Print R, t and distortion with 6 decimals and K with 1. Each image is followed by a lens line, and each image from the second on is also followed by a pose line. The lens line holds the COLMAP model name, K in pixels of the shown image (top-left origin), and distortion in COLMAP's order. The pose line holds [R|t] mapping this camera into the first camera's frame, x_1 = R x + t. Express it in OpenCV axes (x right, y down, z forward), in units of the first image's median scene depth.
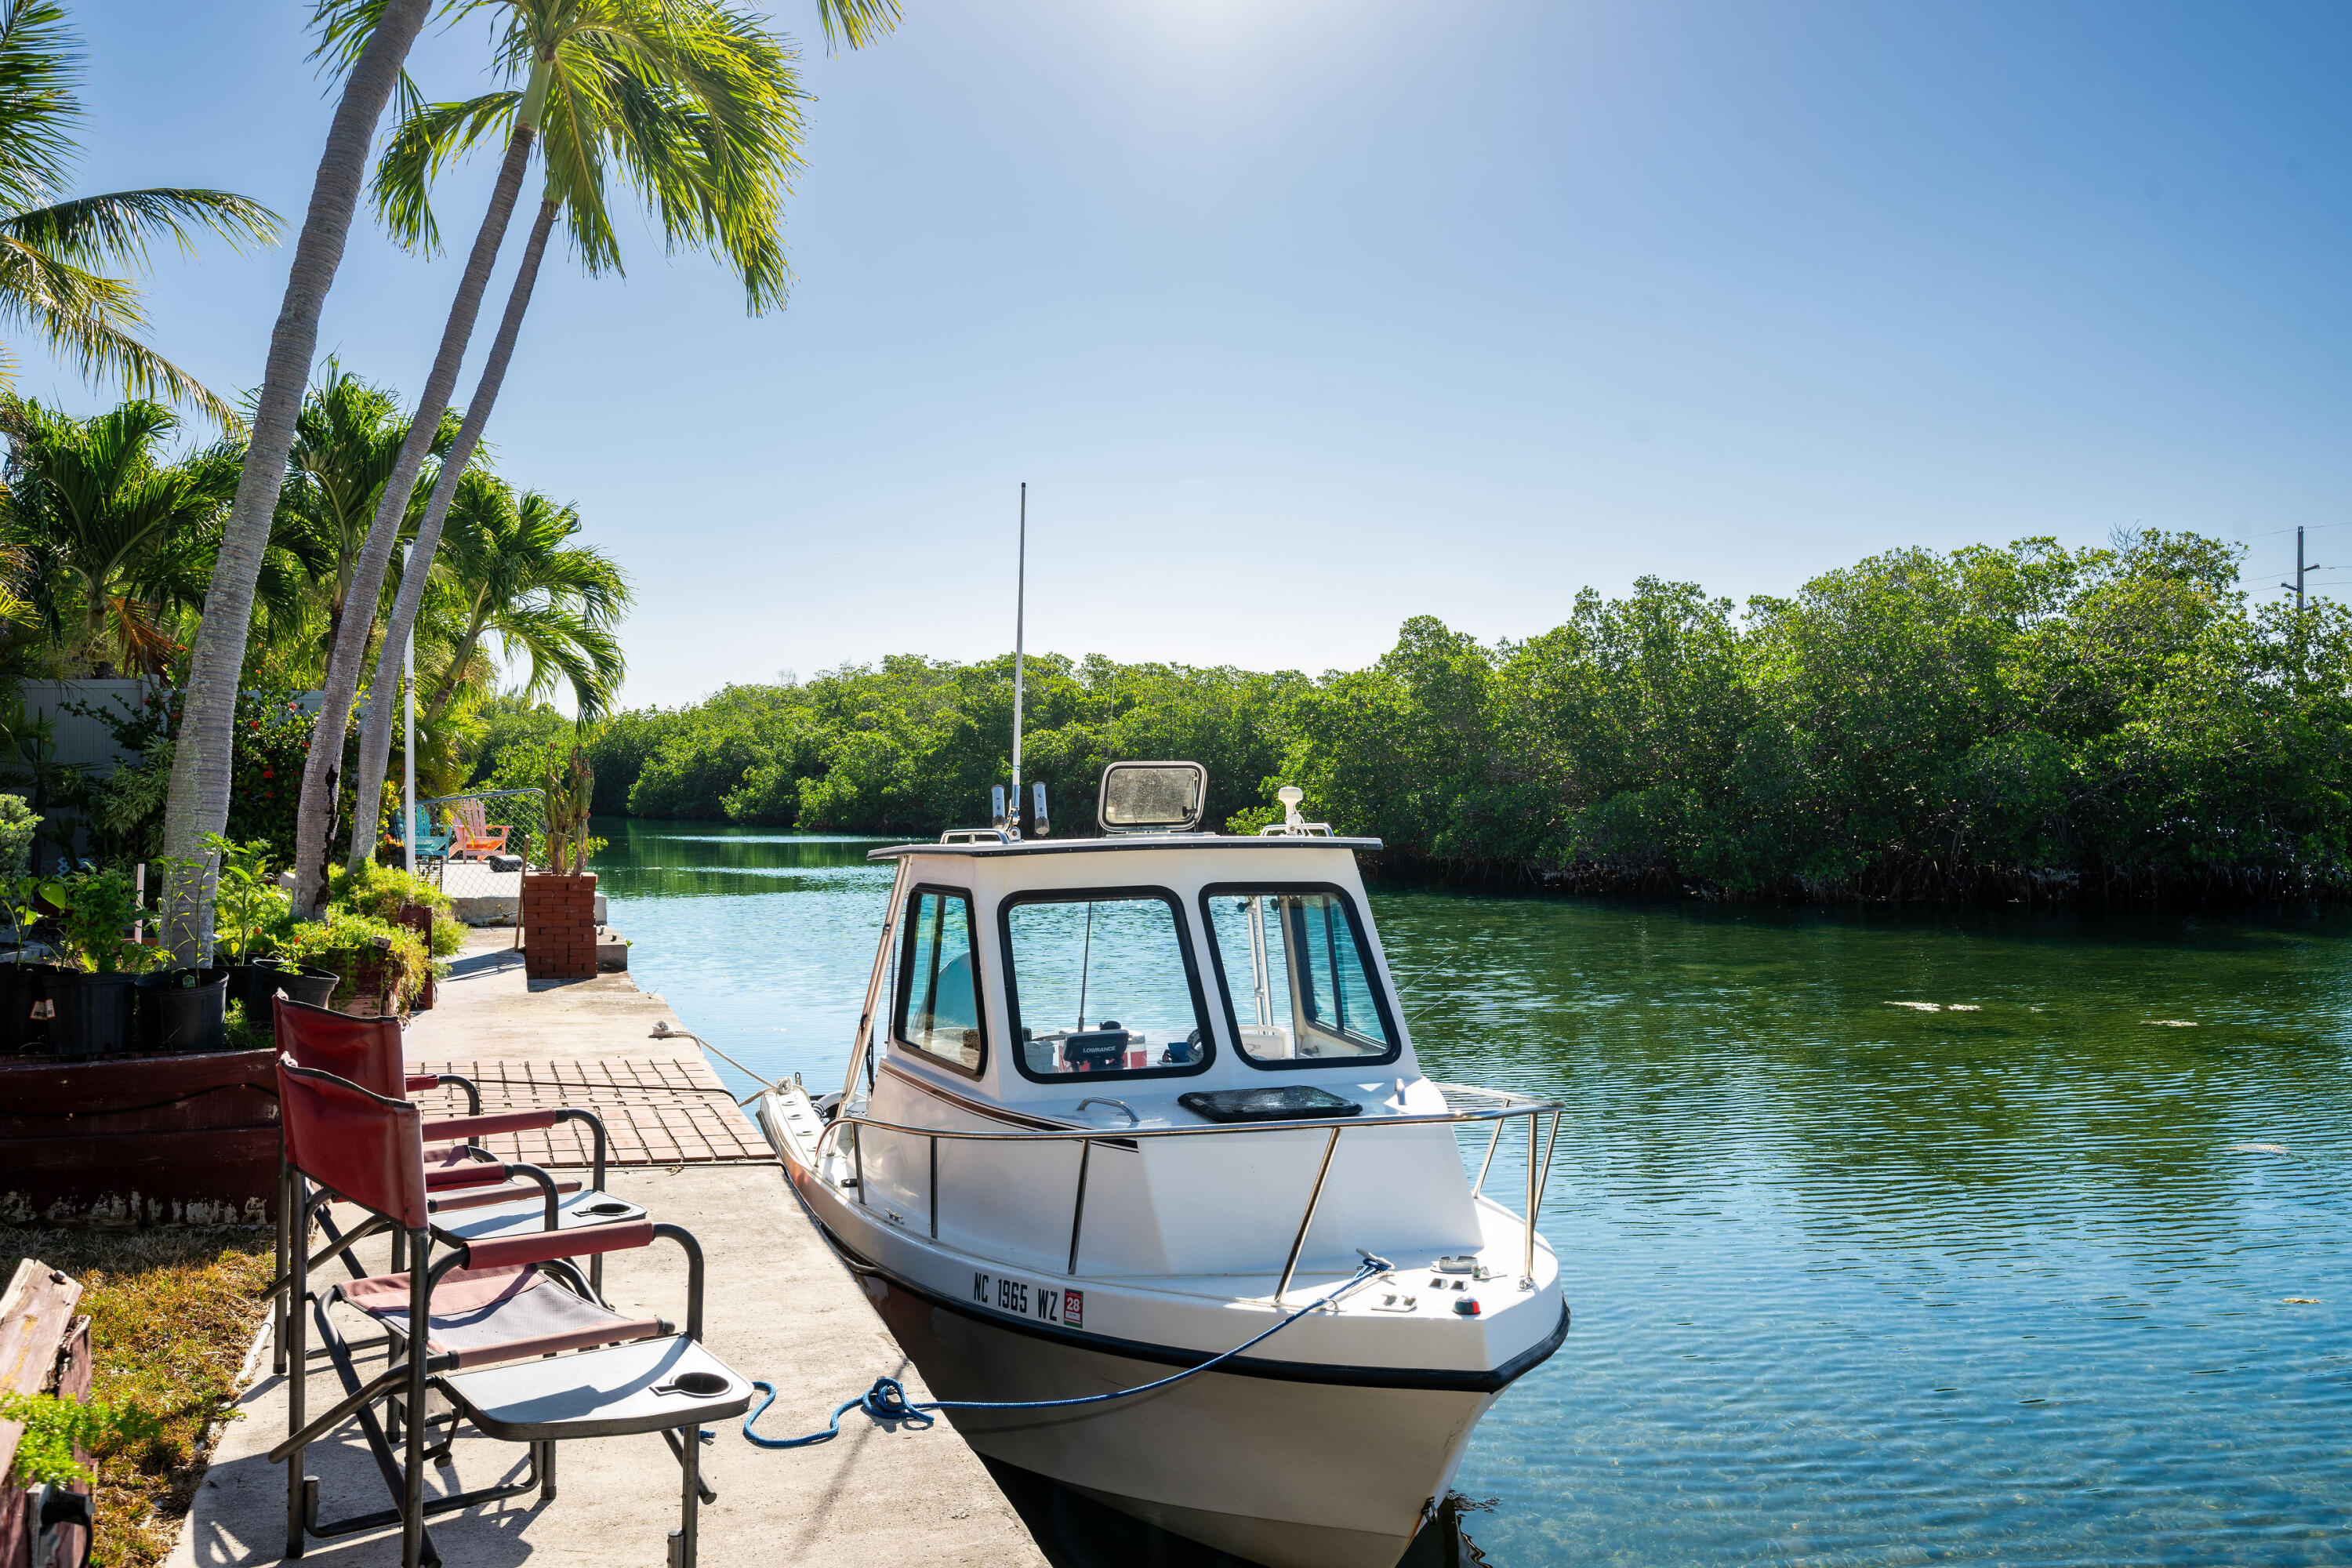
lens RADIAL K [[1914.5, 0, 1174.1], [0, 1914.5, 783.8], [0, 0, 1]] dist [-0.006683, 0.004378]
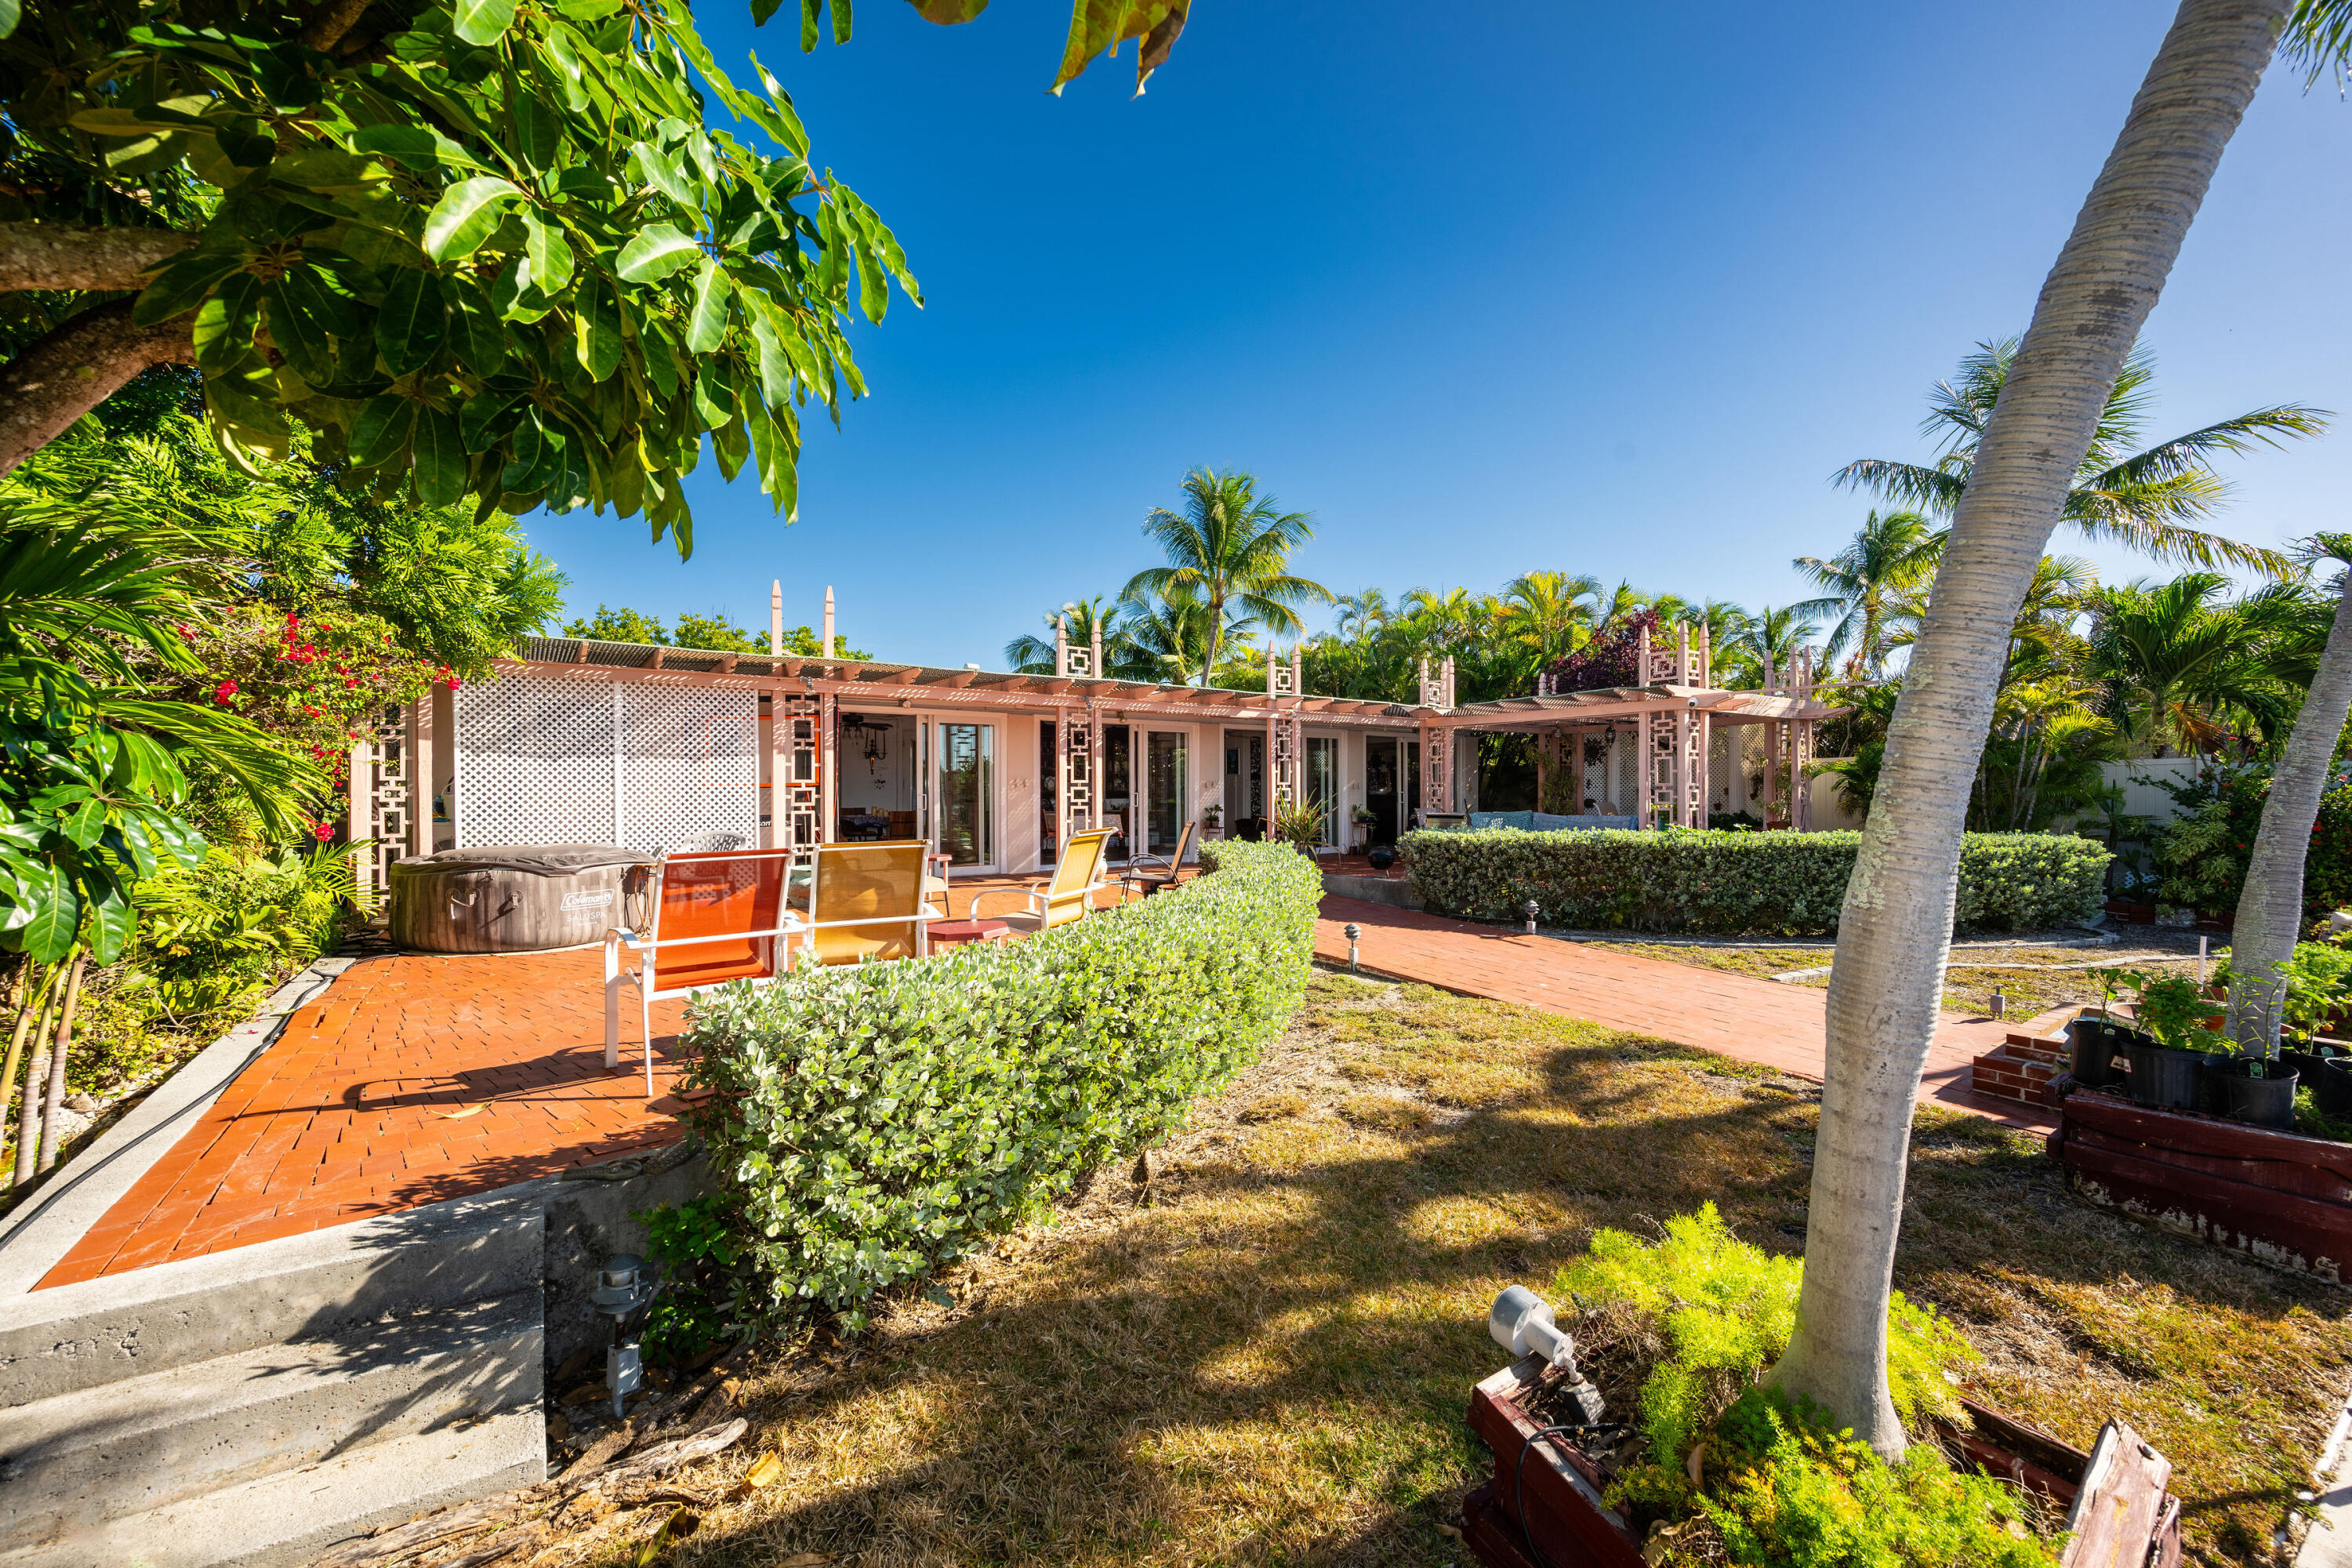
lens RADIAL K [[919.6, 0, 1174.6], [0, 919.6, 784.2], [0, 0, 1]] dist [-0.003151, 0.000030]
pose [[0.237653, 0.006877, -0.971326, -0.077811], [-0.010331, 0.999936, 0.004551, -0.086797], [0.971295, 0.008953, 0.237709, 0.117060]]
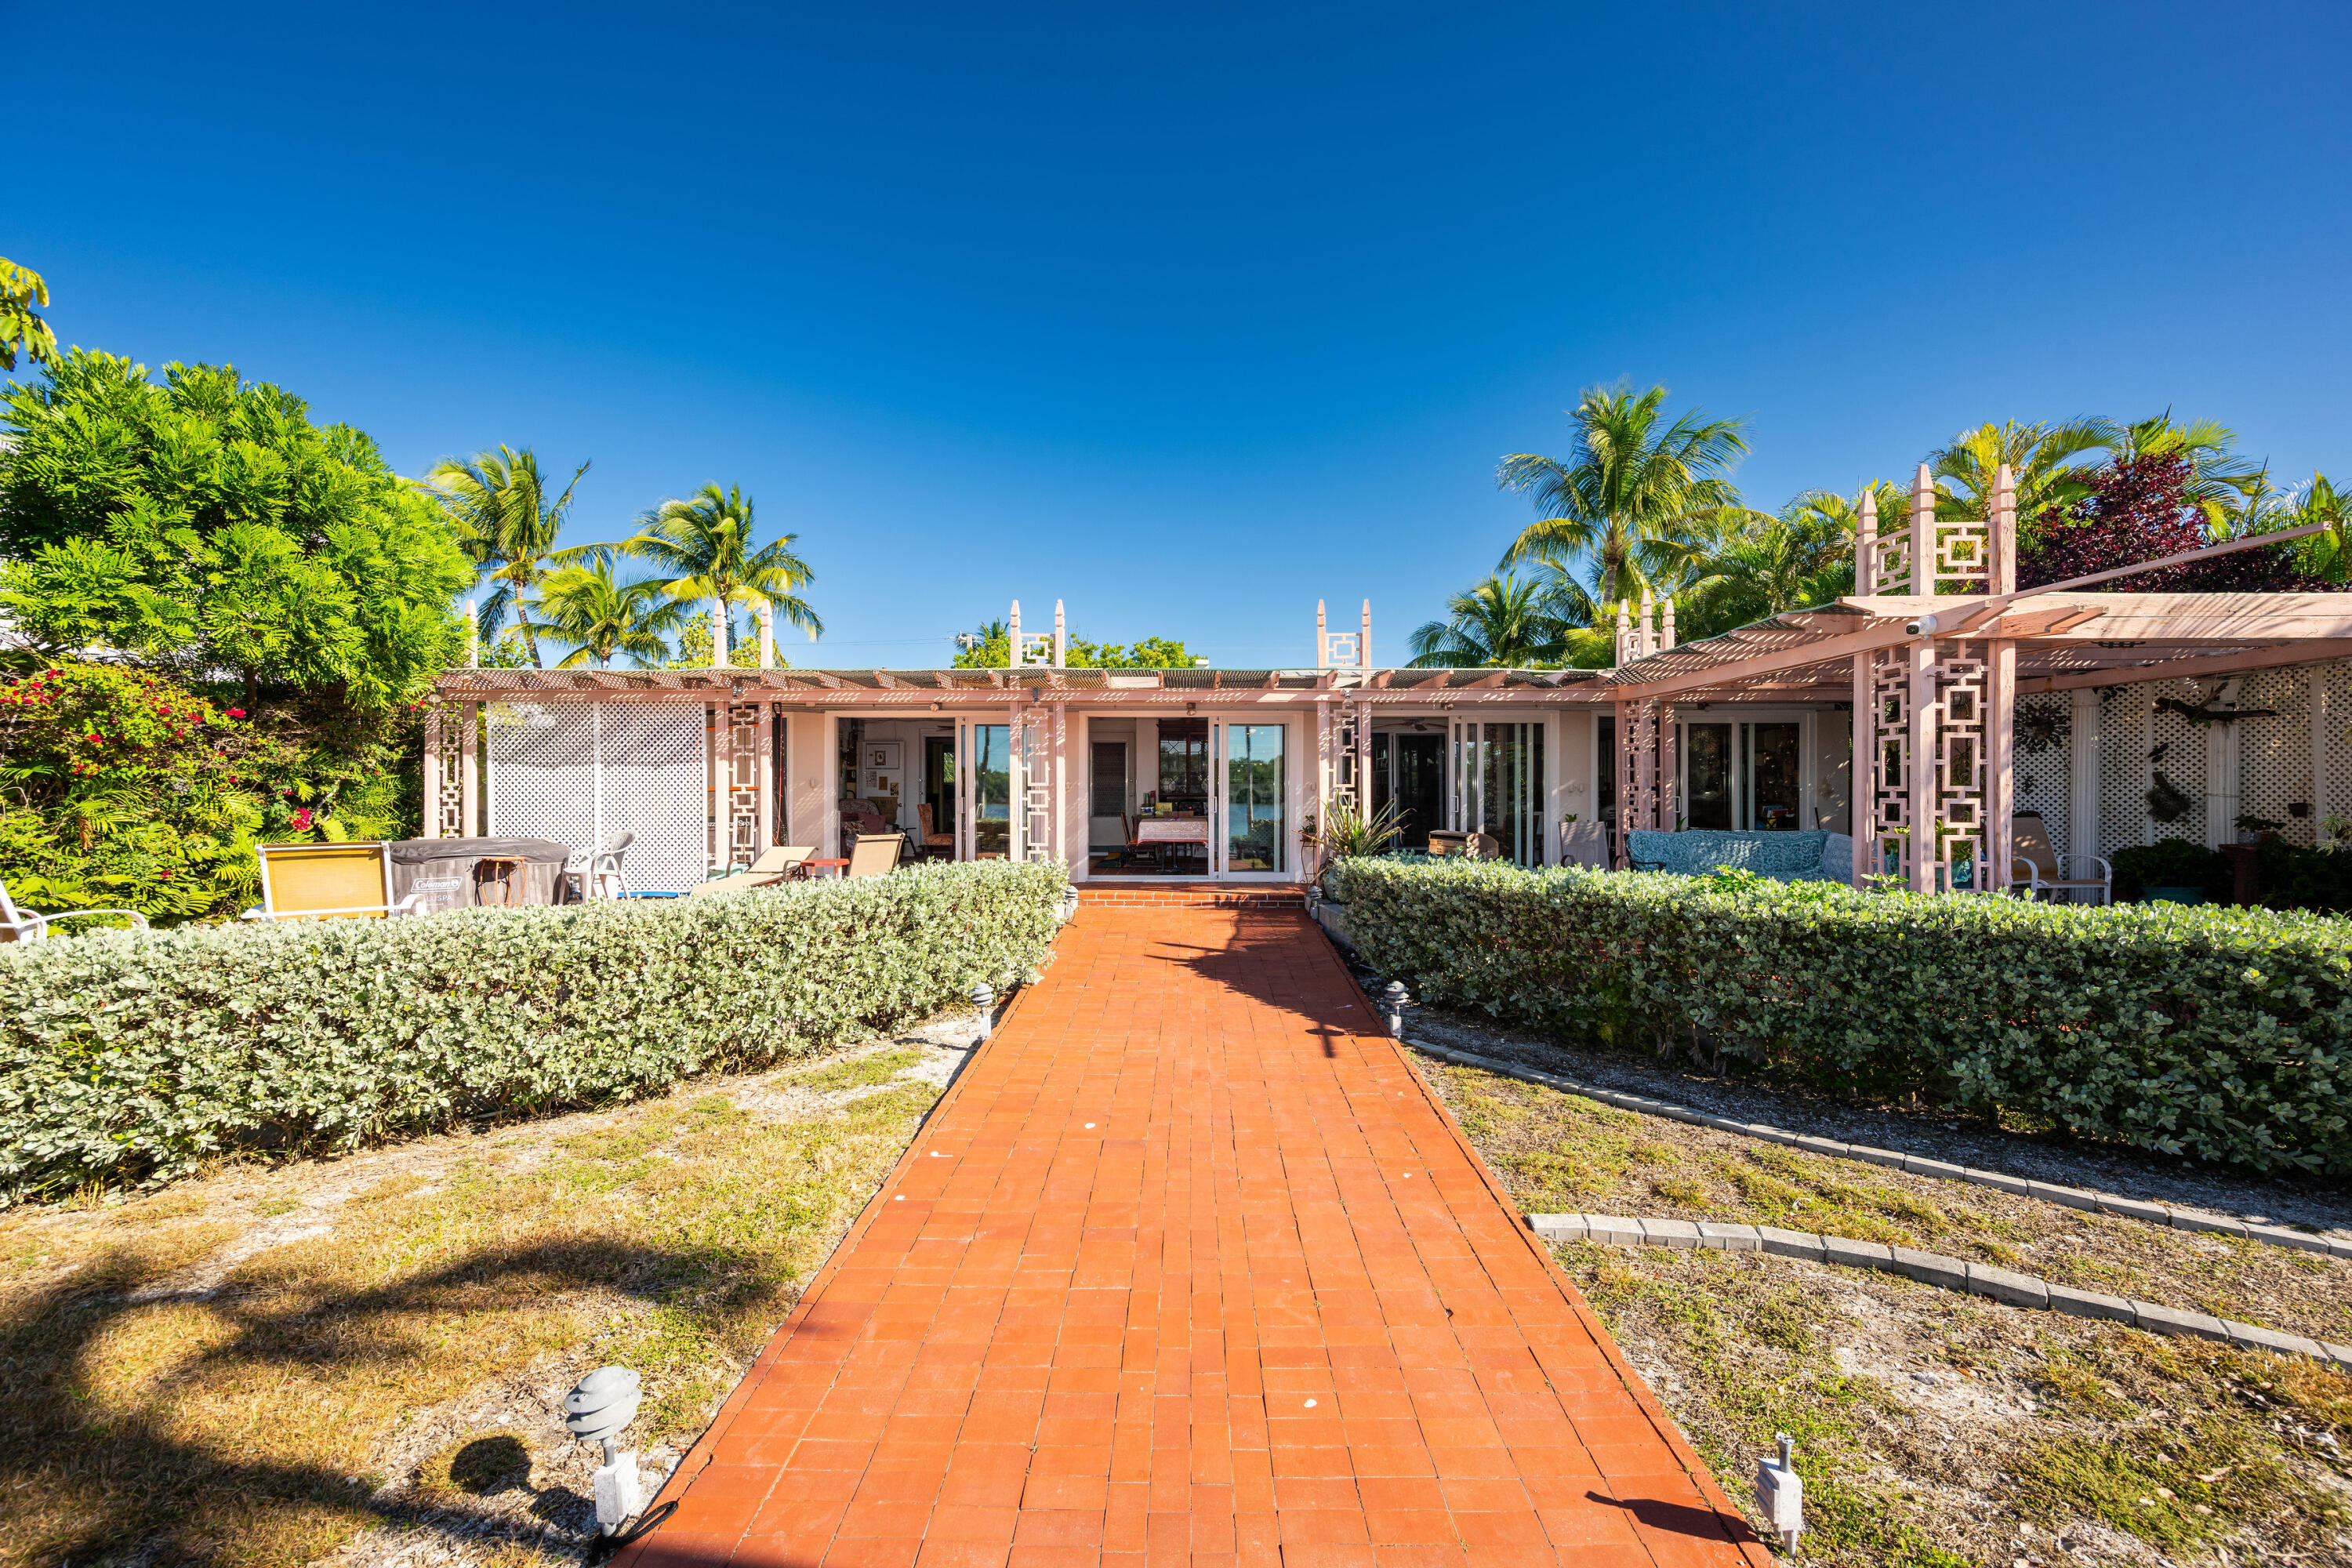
lens RADIAL K [[919.6, 0, 1177.1], [0, 919.6, 786.9], [0, 0, 1]] dist [-0.003151, 0.000030]
pose [[-0.368398, 0.005948, -0.929649, -0.401013], [-0.005157, 0.999951, 0.008441, -0.092308], [0.929654, 0.007904, -0.368350, 0.964692]]
